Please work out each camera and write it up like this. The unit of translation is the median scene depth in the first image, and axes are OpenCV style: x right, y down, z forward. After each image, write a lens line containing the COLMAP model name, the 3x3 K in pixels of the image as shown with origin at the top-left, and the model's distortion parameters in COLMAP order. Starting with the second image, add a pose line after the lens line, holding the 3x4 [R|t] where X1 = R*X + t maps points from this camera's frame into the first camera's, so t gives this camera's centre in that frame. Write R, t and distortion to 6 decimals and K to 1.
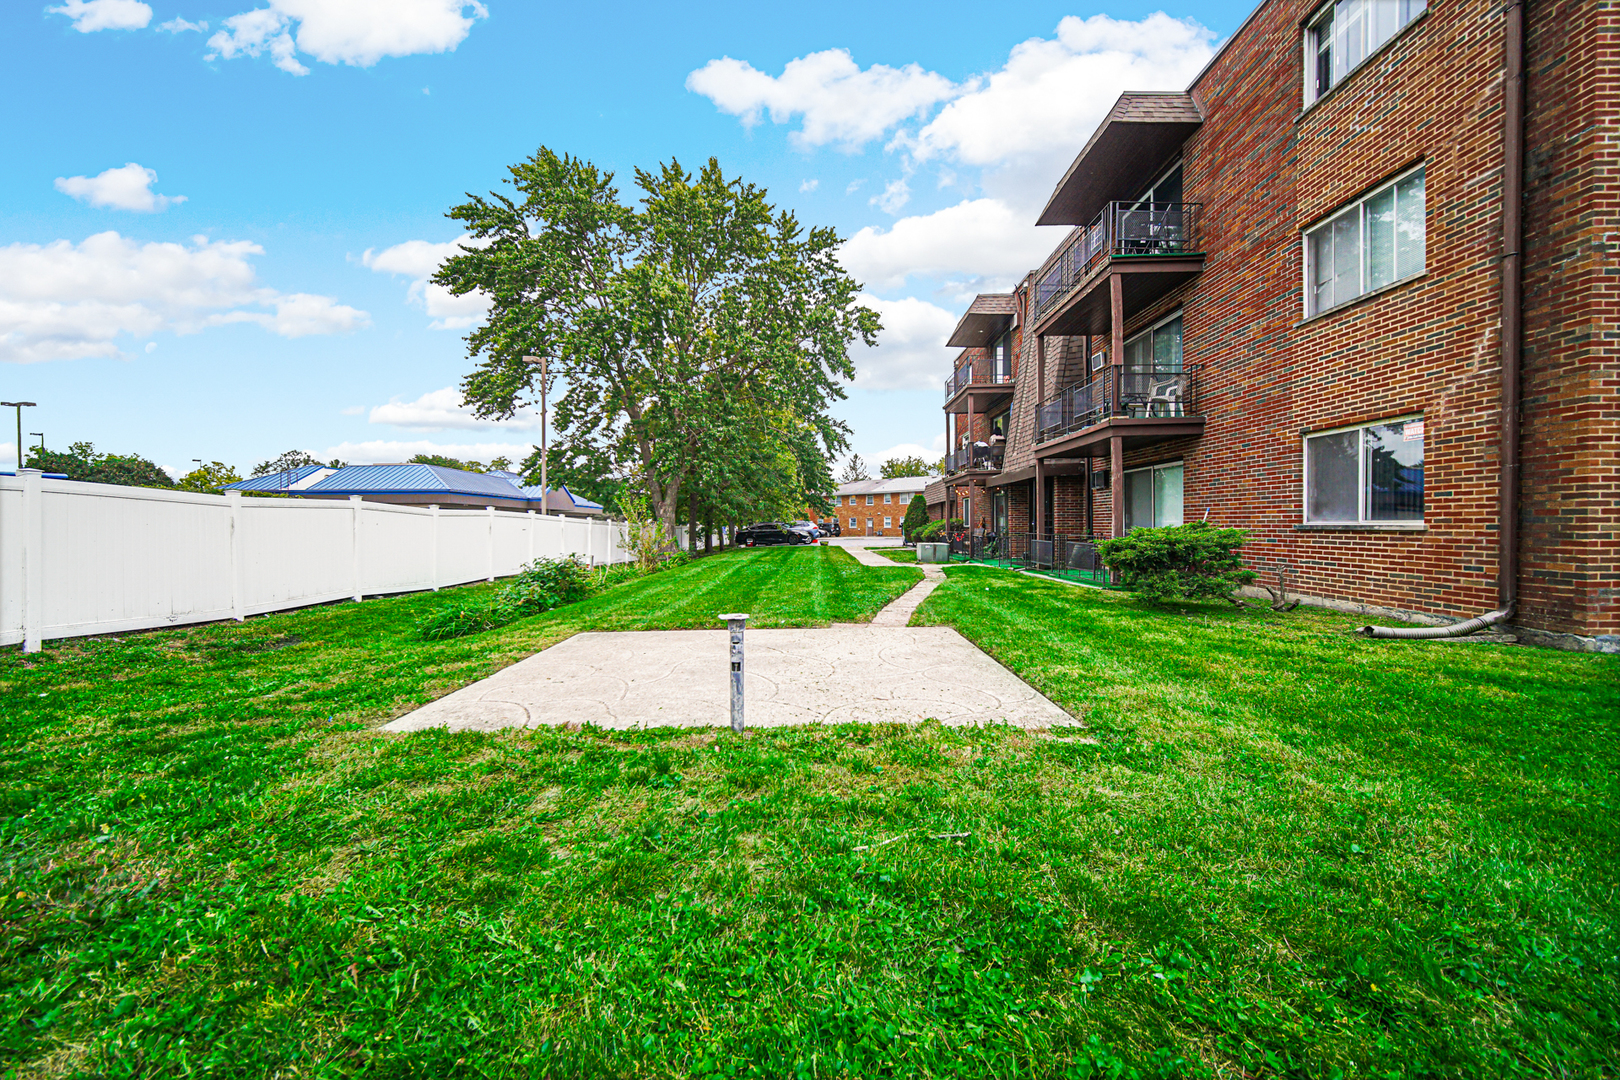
lens RADIAL K [[642.8, 0, 809.8], [0, 642.8, 532.6], [0, 0, 1]] dist [-0.001025, -0.000253]
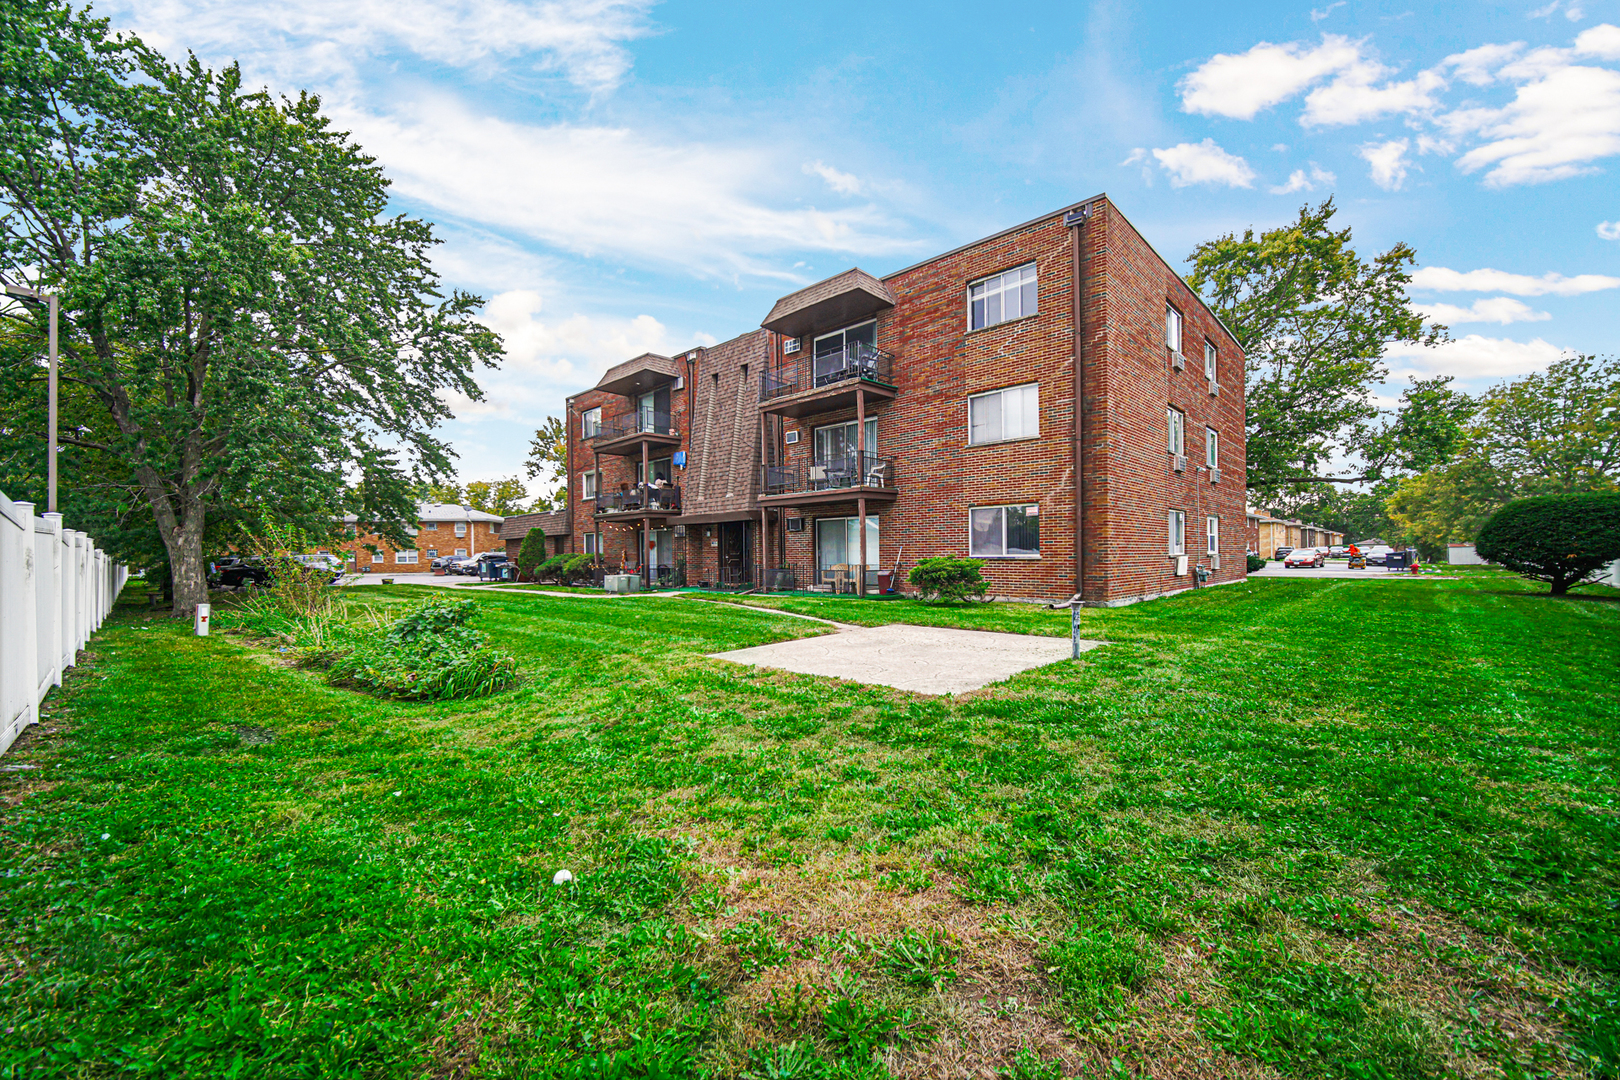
lens RADIAL K [[642.8, 0, 808.9], [0, 642.8, 548.3], [0, 0, 1]] dist [-0.001025, -0.000253]
pose [[0.682450, 0.007981, 0.730888, -0.785513], [0.013668, 0.999626, -0.023678, 0.001152], [-0.730804, 0.026149, 0.682086, 0.088325]]
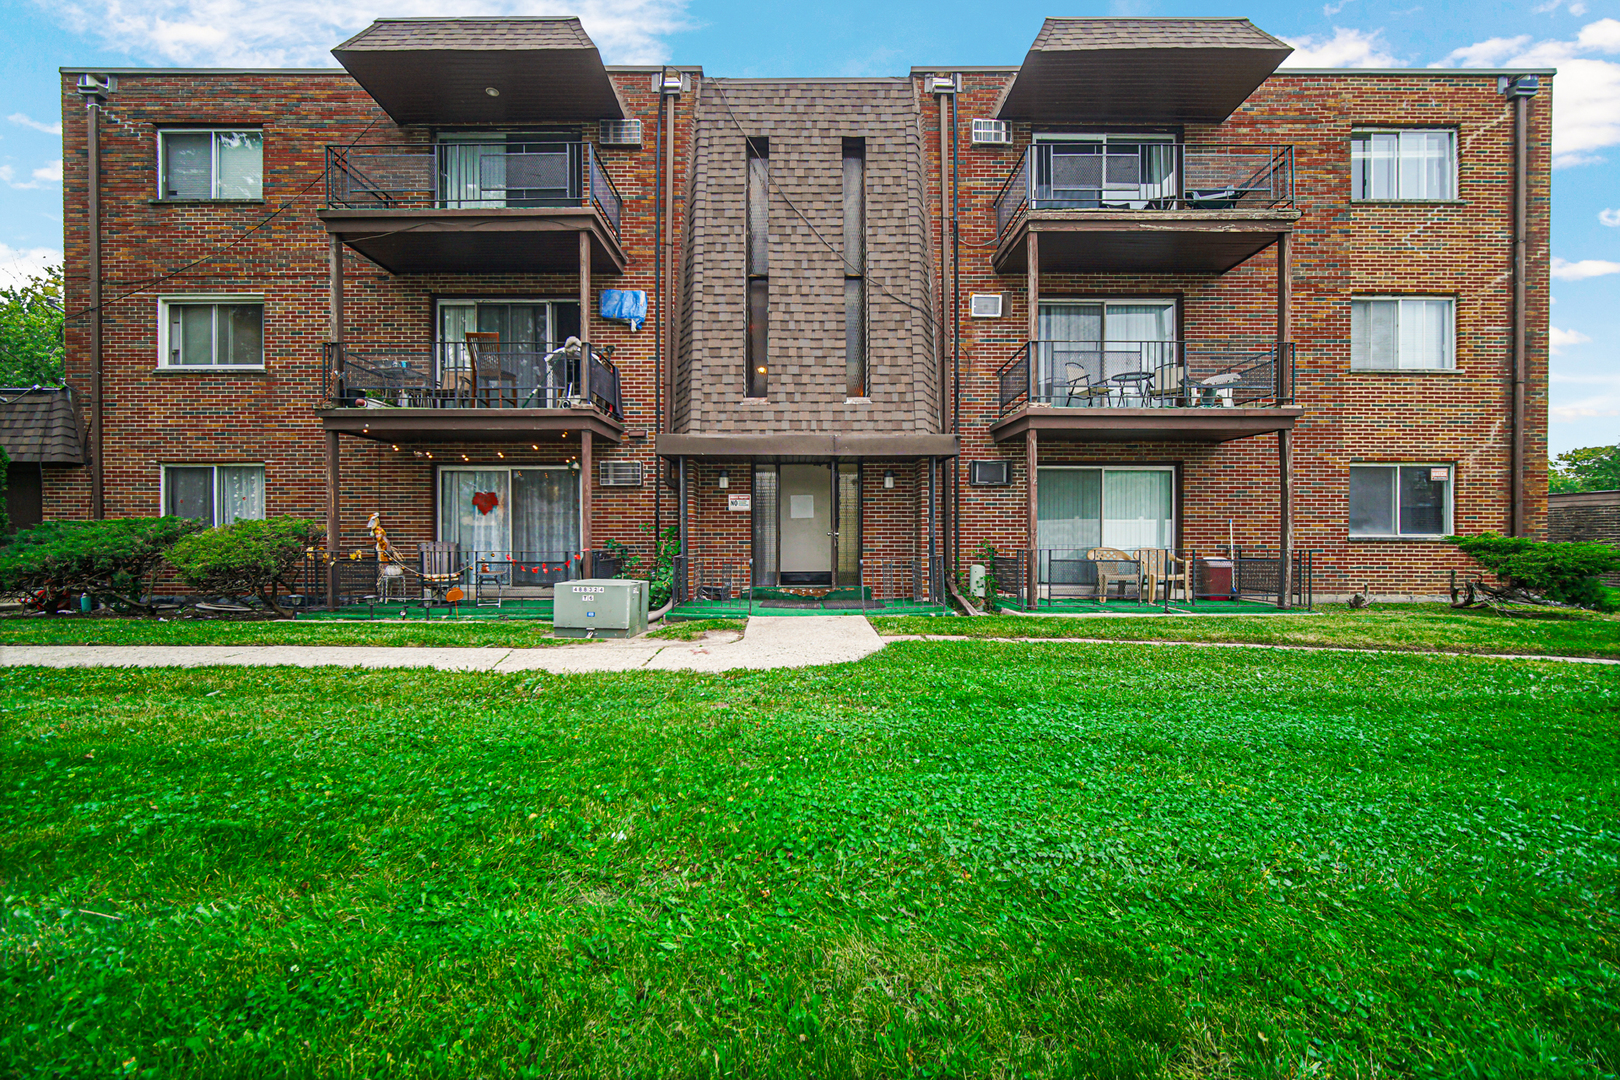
lens RADIAL K [[642.8, 0, 805.7], [0, 642.8, 533.9], [0, 0, 1]] dist [-0.001025, -0.000253]
pose [[-0.008982, 0.011921, 0.999889, -0.390709], [0.009531, 0.999885, -0.011836, -0.012096], [-0.999914, 0.009423, -0.009094, 1.845015]]
